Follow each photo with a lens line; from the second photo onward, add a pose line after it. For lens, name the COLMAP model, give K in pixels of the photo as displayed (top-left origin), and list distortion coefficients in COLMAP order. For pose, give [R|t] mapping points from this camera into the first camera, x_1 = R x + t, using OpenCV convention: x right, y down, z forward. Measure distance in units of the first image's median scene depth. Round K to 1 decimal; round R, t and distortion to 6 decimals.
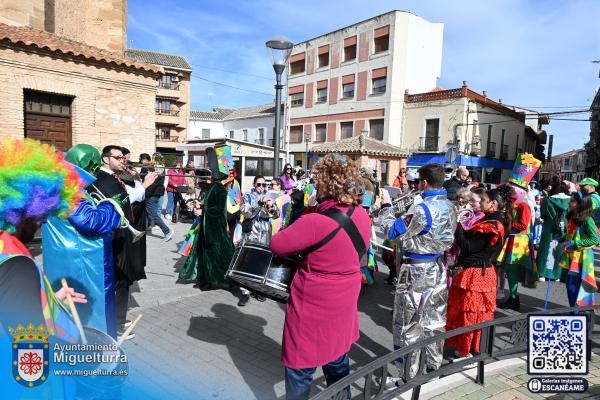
lens RADIAL K [[411.3, 0, 305.1], [0, 411.3, 194.7], [0, 0, 1]] dist [-0.004486, -0.000251]
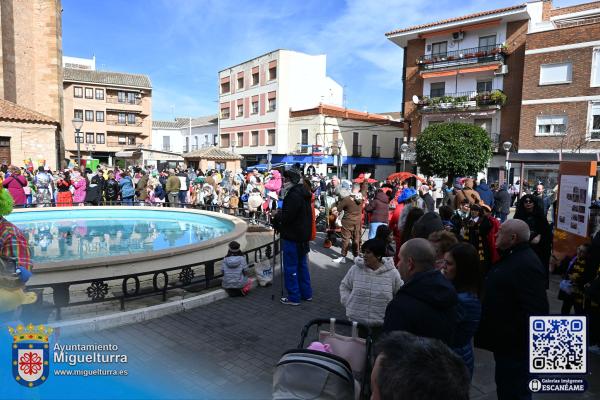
lens RADIAL K [[411.3, 0, 306.7], [0, 411.3, 201.1], [0, 0, 1]] dist [-0.004486, -0.000251]
pose [[0.999753, -0.016653, -0.014747, 0.281618], [0.016934, 0.999674, 0.019101, 0.023831], [0.014424, -0.019346, 0.999709, -0.316851]]
